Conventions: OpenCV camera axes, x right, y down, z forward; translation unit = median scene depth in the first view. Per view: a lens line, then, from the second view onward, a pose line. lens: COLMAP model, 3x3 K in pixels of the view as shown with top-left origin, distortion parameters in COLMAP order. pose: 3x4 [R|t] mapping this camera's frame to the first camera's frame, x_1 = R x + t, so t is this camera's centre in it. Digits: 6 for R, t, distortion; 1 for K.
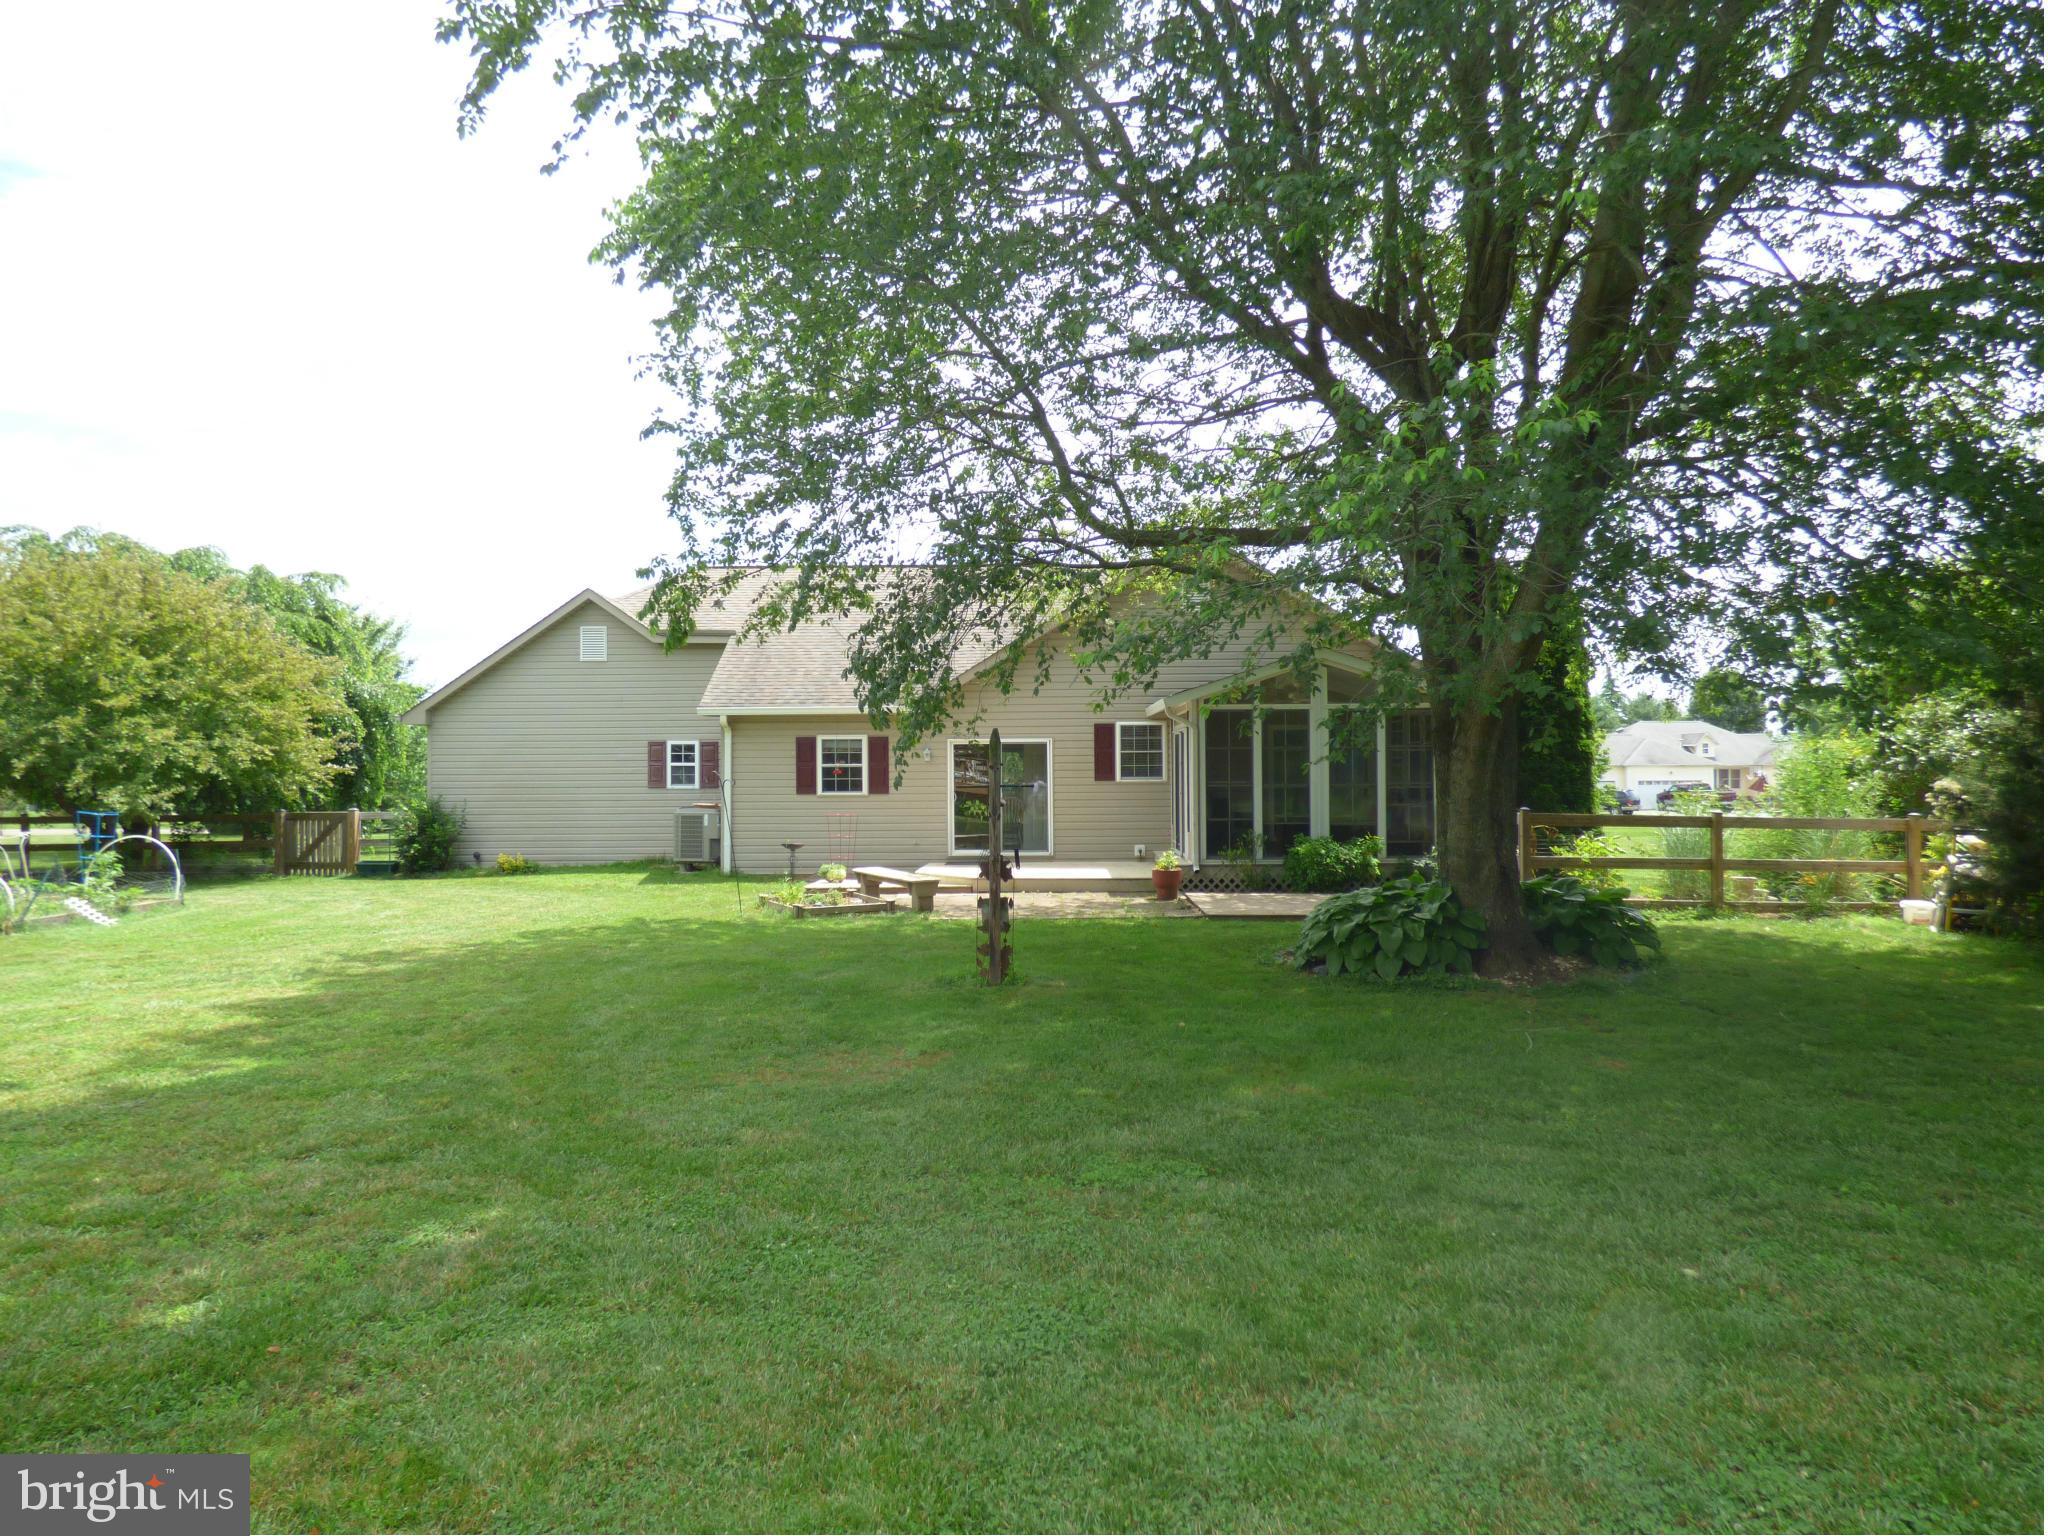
lens RADIAL K [[1223.6, 0, 1038.6], [0, 1223.6, 760.1], [0, 0, 1]] dist [-0.001426, -0.019146]
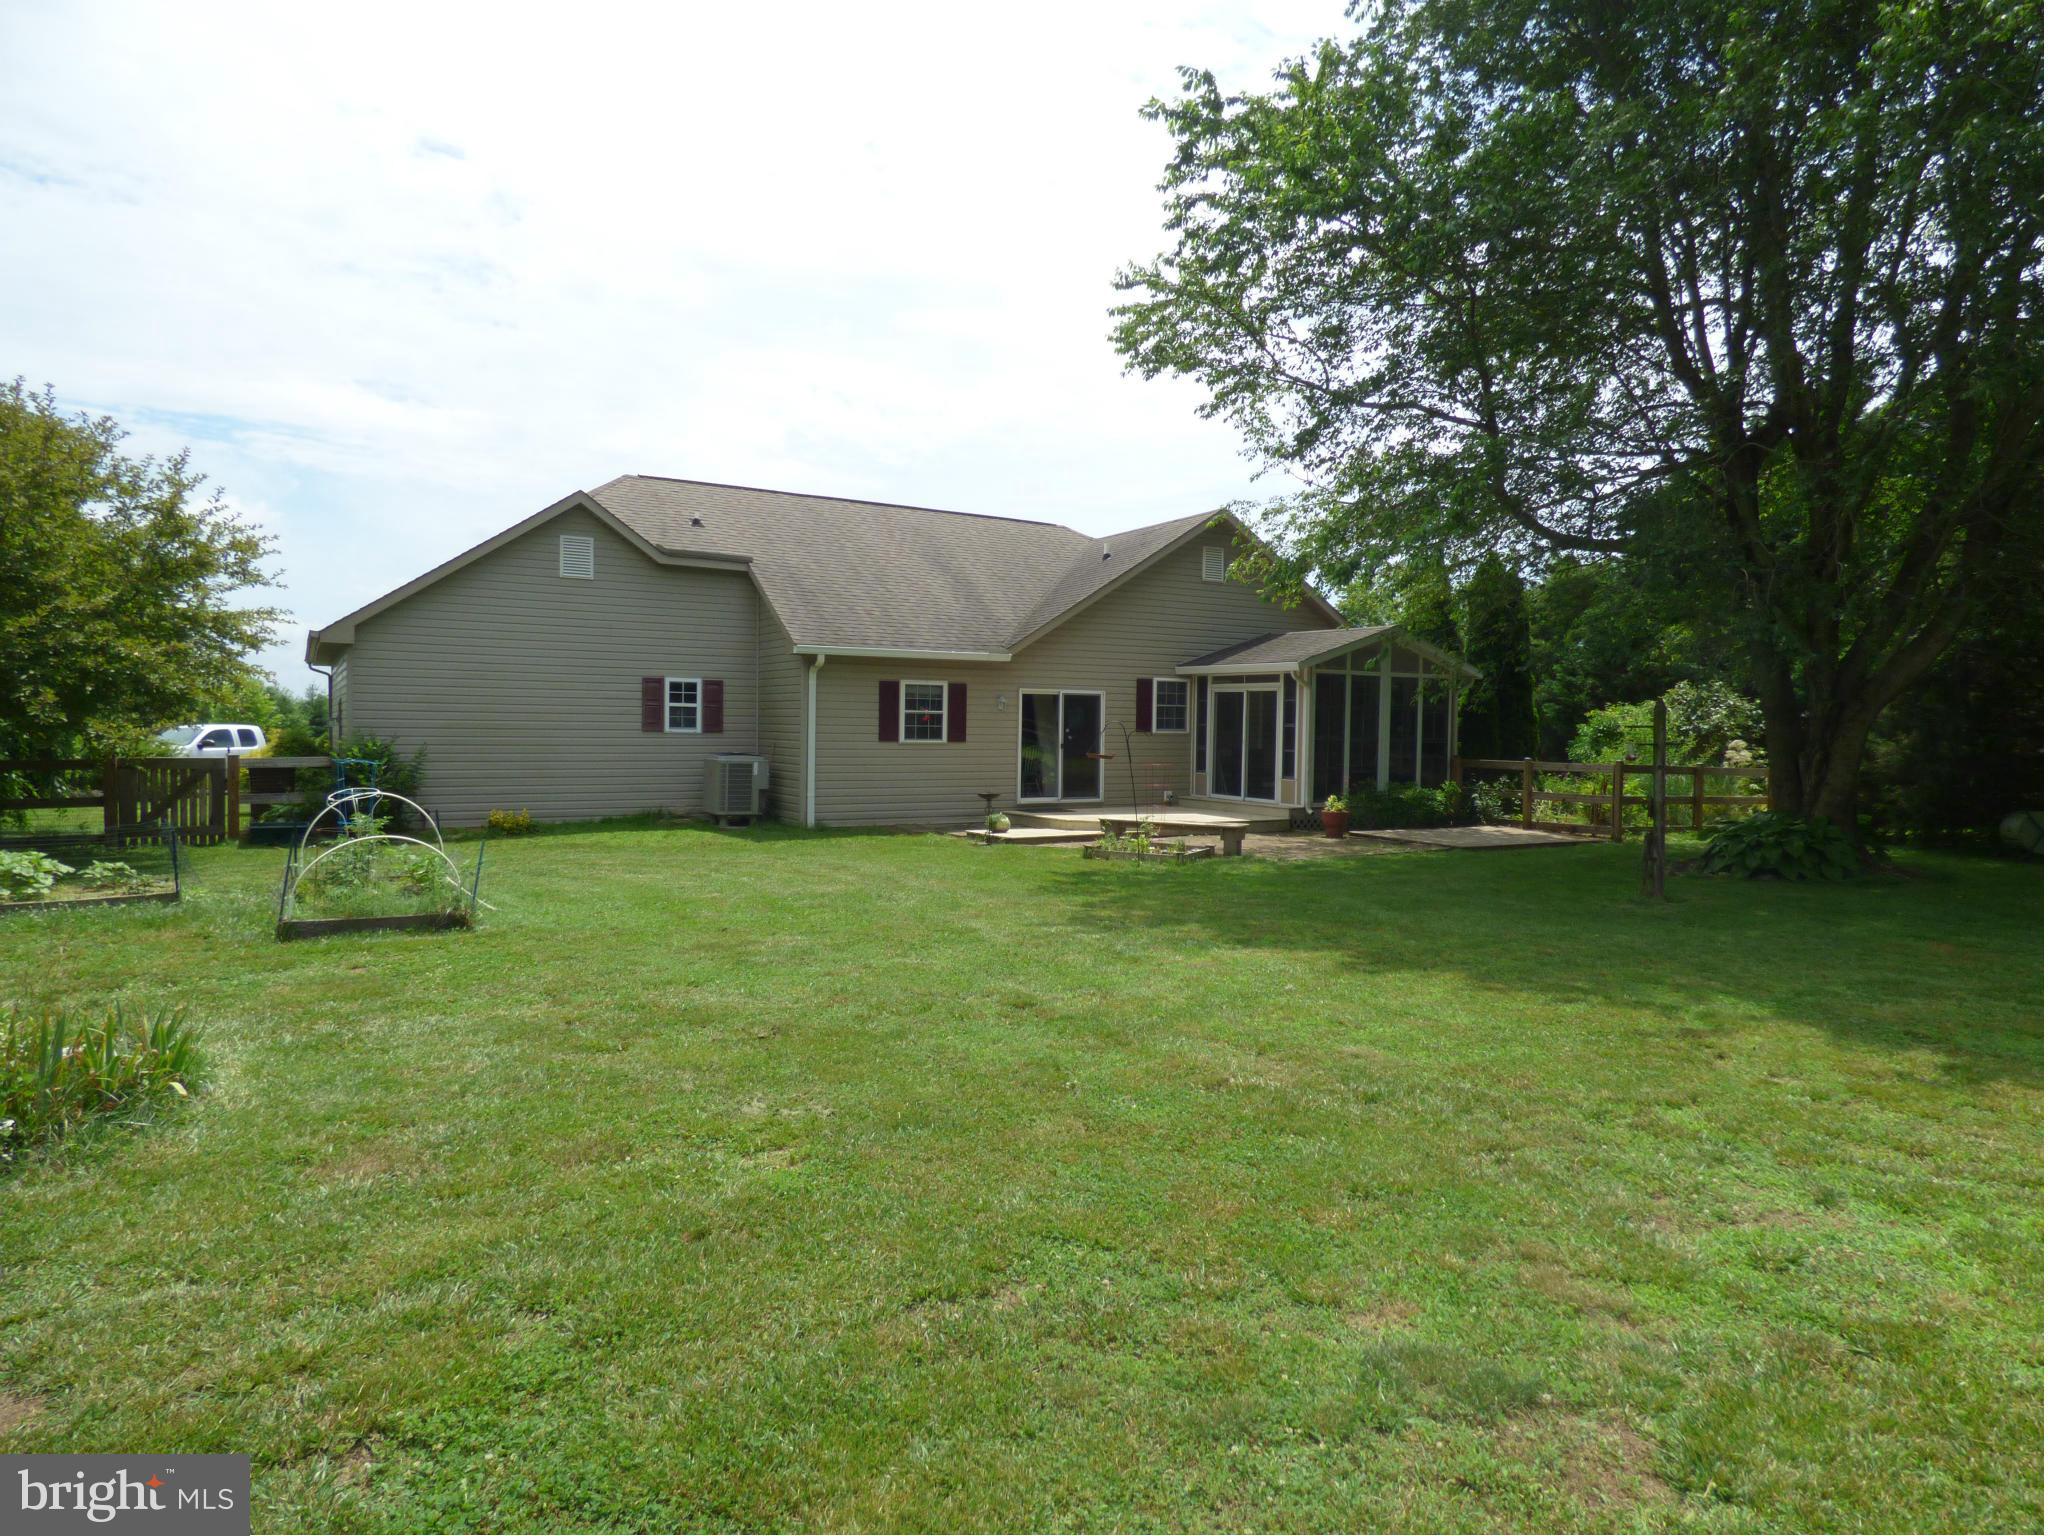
lens RADIAL K [[1223.6, 0, 1038.6], [0, 1223.6, 760.1], [0, 0, 1]] dist [-0.001426, -0.019146]
pose [[0.872571, 0.007512, 0.488429, -0.538777], [-0.025363, 0.999230, 0.029942, 0.011008], [-0.487828, -0.038515, 0.872090, 0.122523]]
